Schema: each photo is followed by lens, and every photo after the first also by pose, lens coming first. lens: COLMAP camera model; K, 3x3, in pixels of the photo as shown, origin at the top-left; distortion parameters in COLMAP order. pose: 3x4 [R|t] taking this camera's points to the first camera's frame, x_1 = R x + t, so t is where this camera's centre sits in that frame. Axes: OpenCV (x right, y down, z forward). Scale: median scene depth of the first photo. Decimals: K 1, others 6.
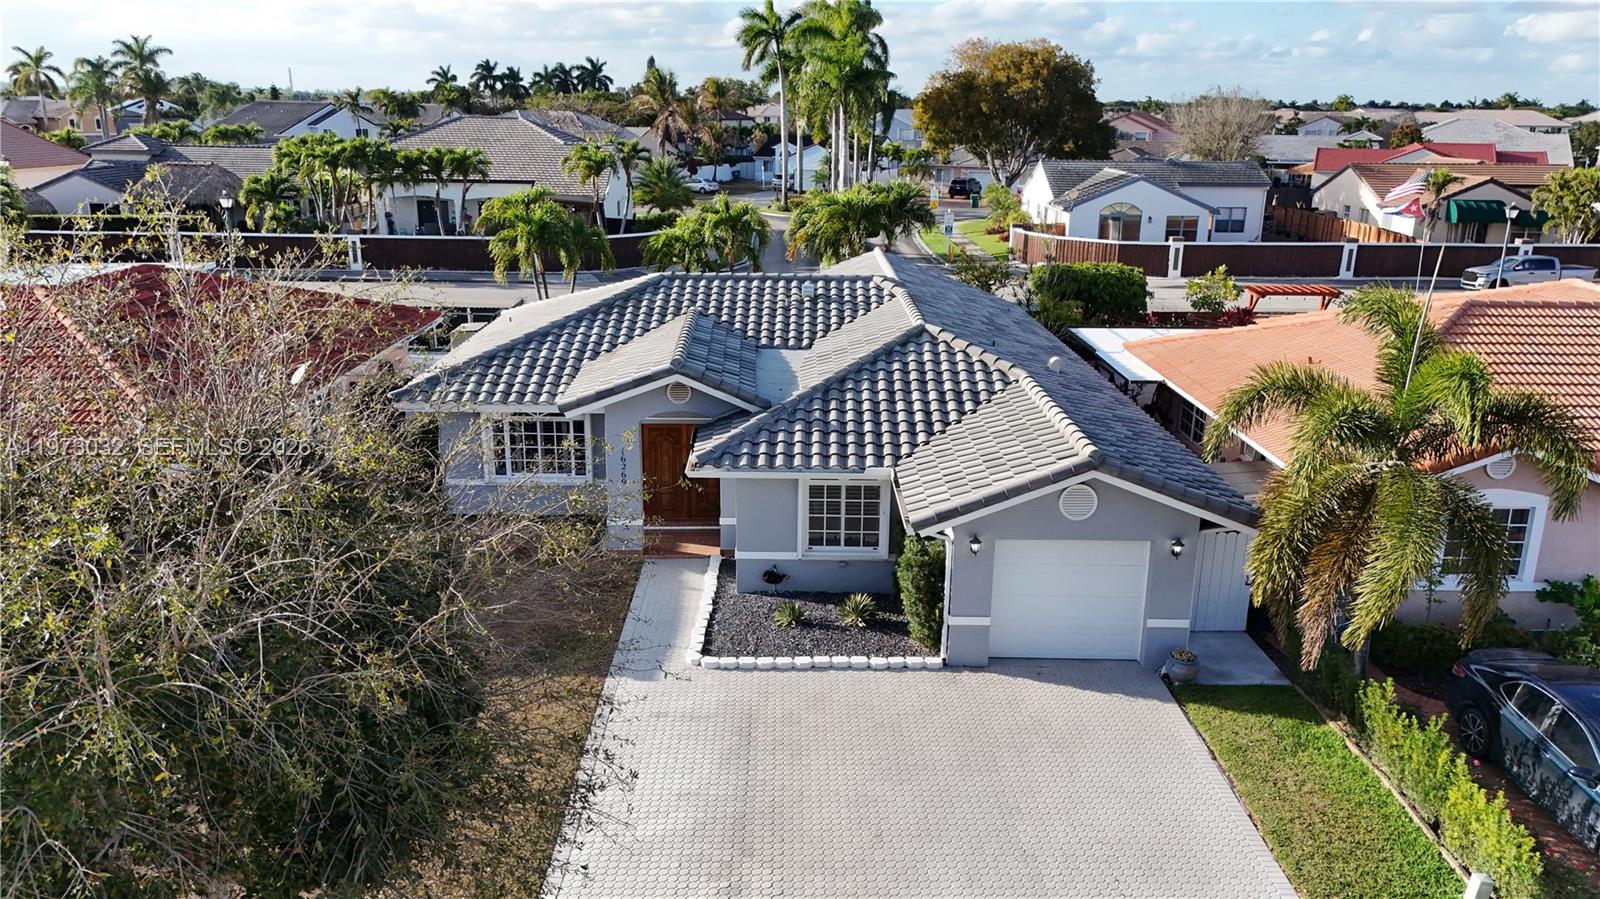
lens RADIAL K [[1180.9, 0, 803.2], [0, 1180.9, 441.4], [0, 0, 1]] dist [0.053661, -0.050165]
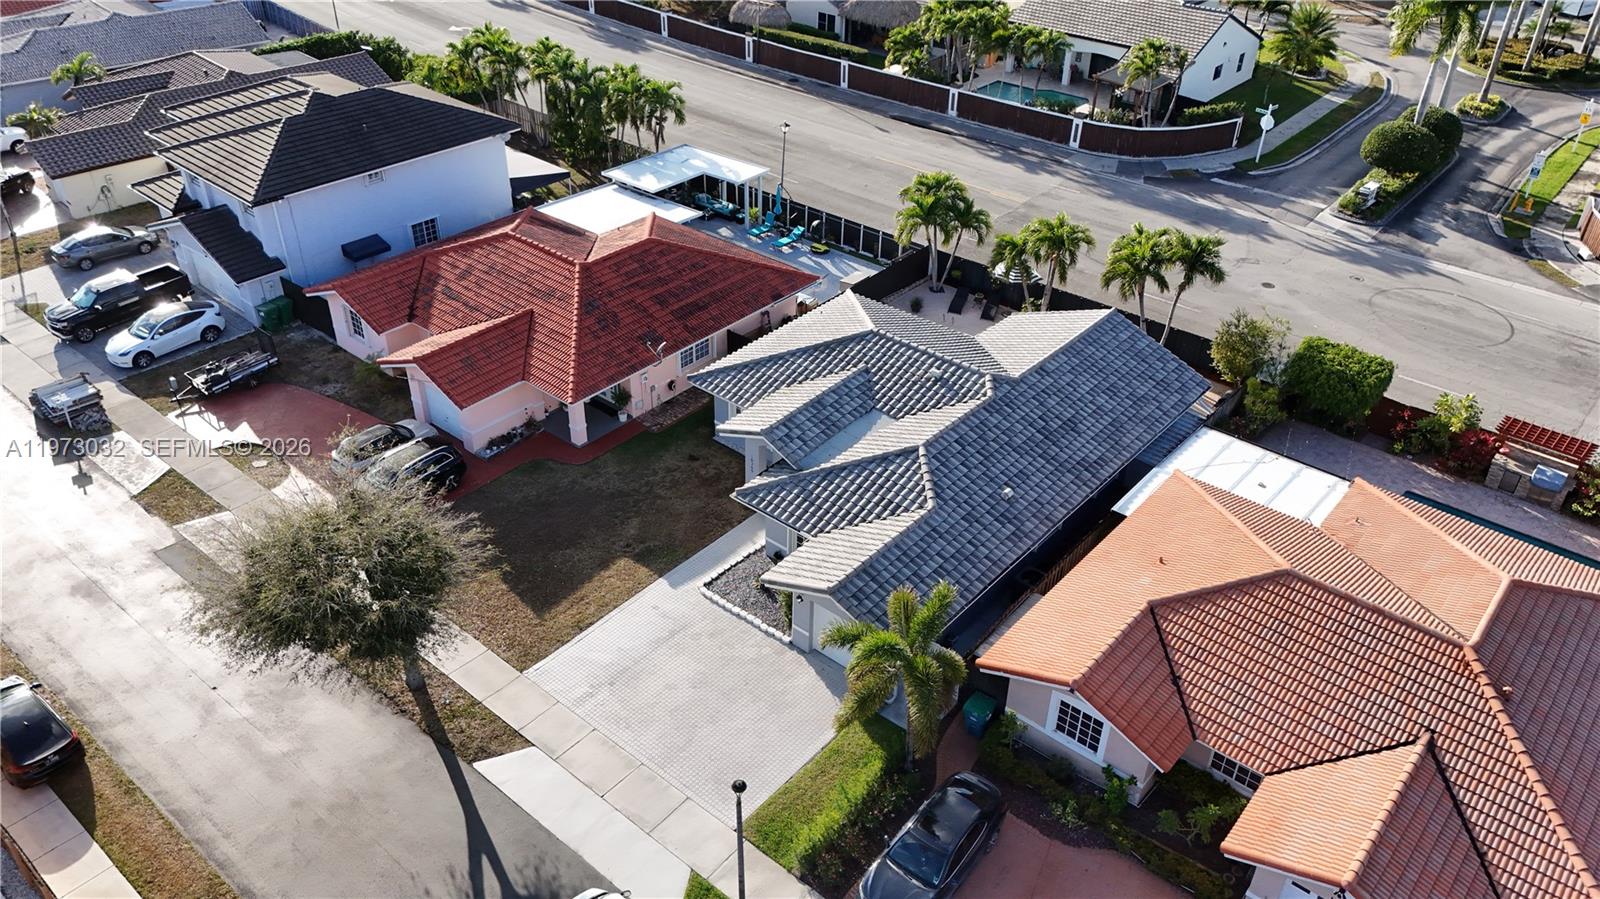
lens RADIAL K [[1180.9, 0, 798.0], [0, 1180.9, 453.5], [0, 0, 1]] dist [0.053661, -0.050165]
pose [[0.755579, 0.365772, -0.543426, 0.914255], [-0.186141, 0.915274, 0.357247, -0.677516], [0.628054, -0.168775, 0.759646, -0.357830]]
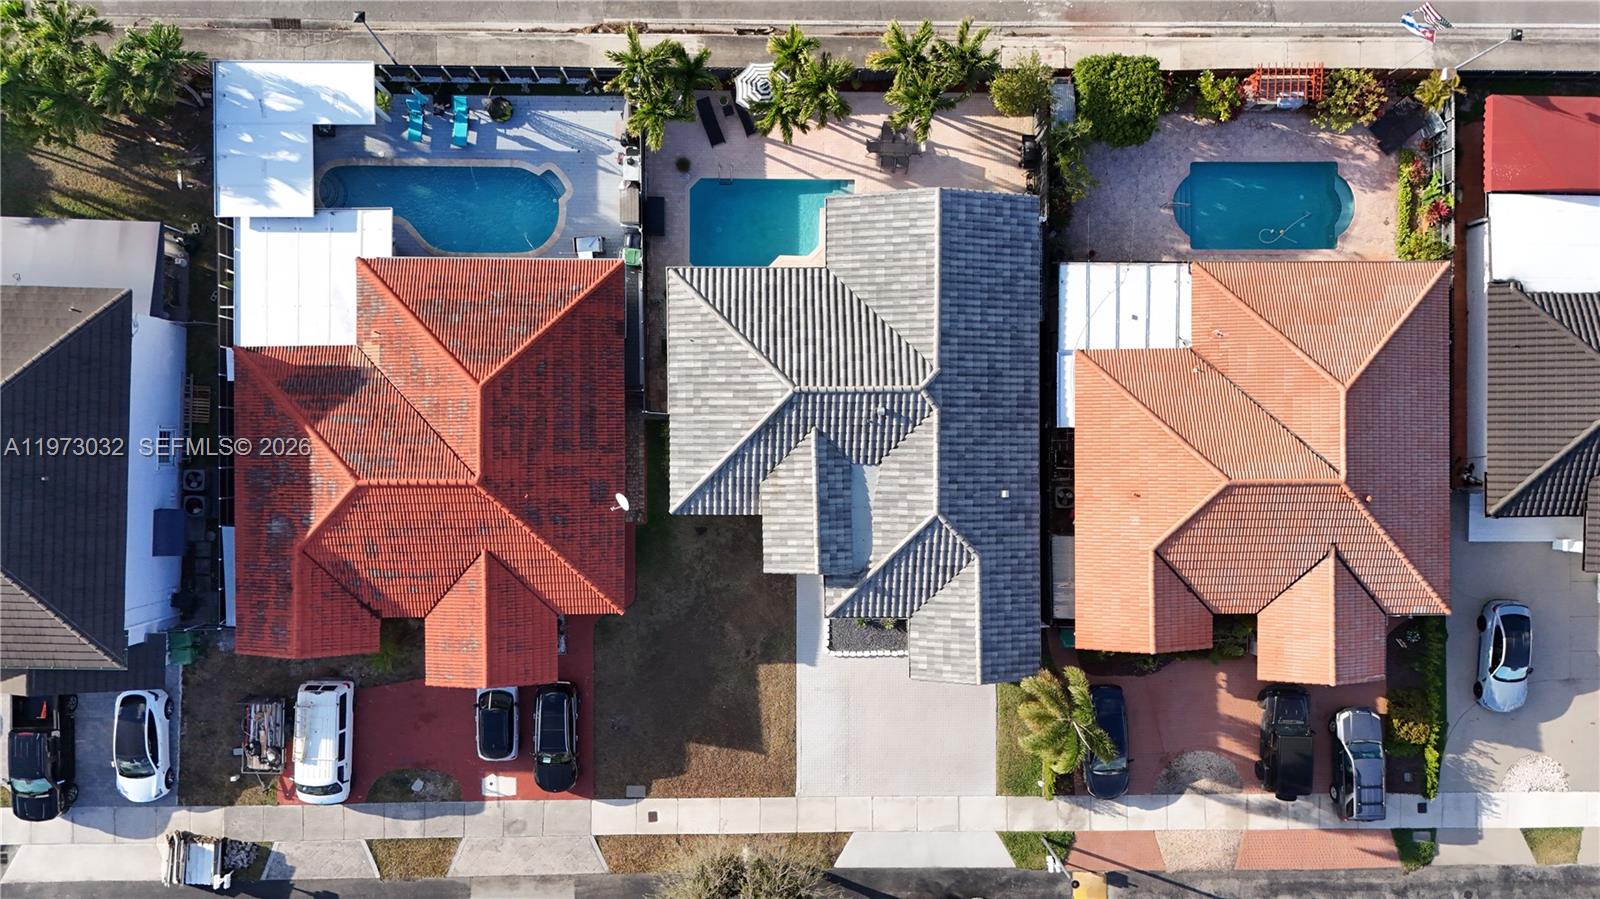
lens RADIAL K [[1180.9, 0, 797.2], [0, 1180.9, 453.5], [0, 0, 1]] dist [0.053661, -0.050165]
pose [[0.999773, 0.010495, 0.018521, -0.183391], [-0.020675, 0.271440, 0.962233, -2.169729], [0.005071, -0.962398, 0.271595, 0.595734]]
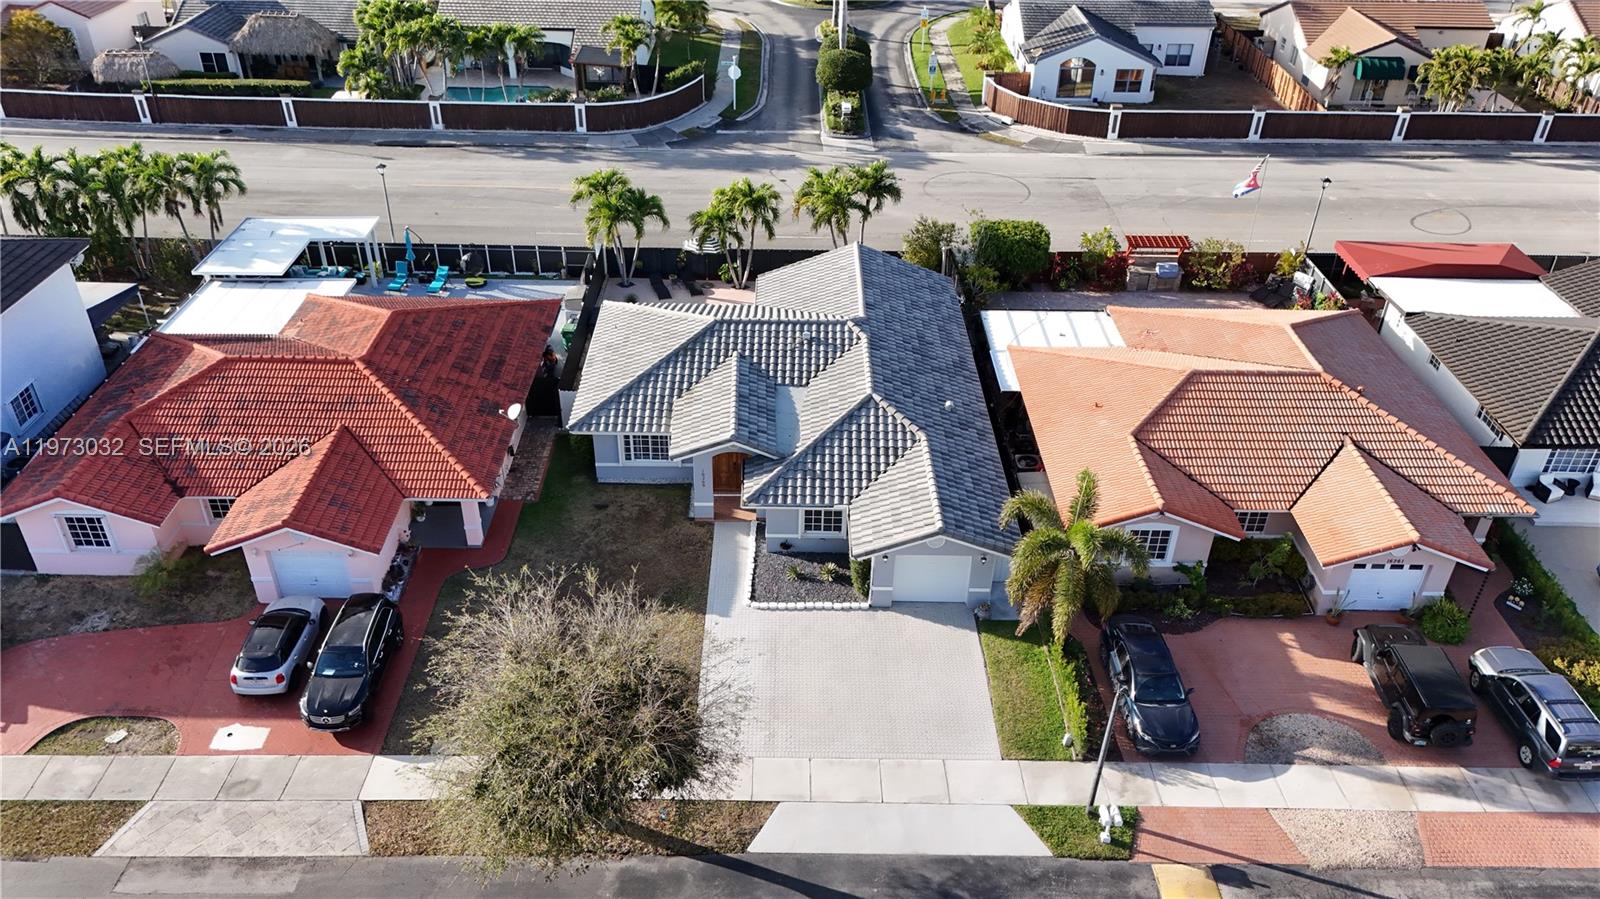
lens RADIAL K [[1180.9, 0, 798.0], [0, 1180.9, 446.7], [0, 0, 1]] dist [0.053661, -0.050165]
pose [[0.999952, 0.008425, -0.005095, 0.002760], [-0.006499, 0.953552, 0.301158, -0.584516], [0.007396, -0.301111, 0.953561, -0.731794]]
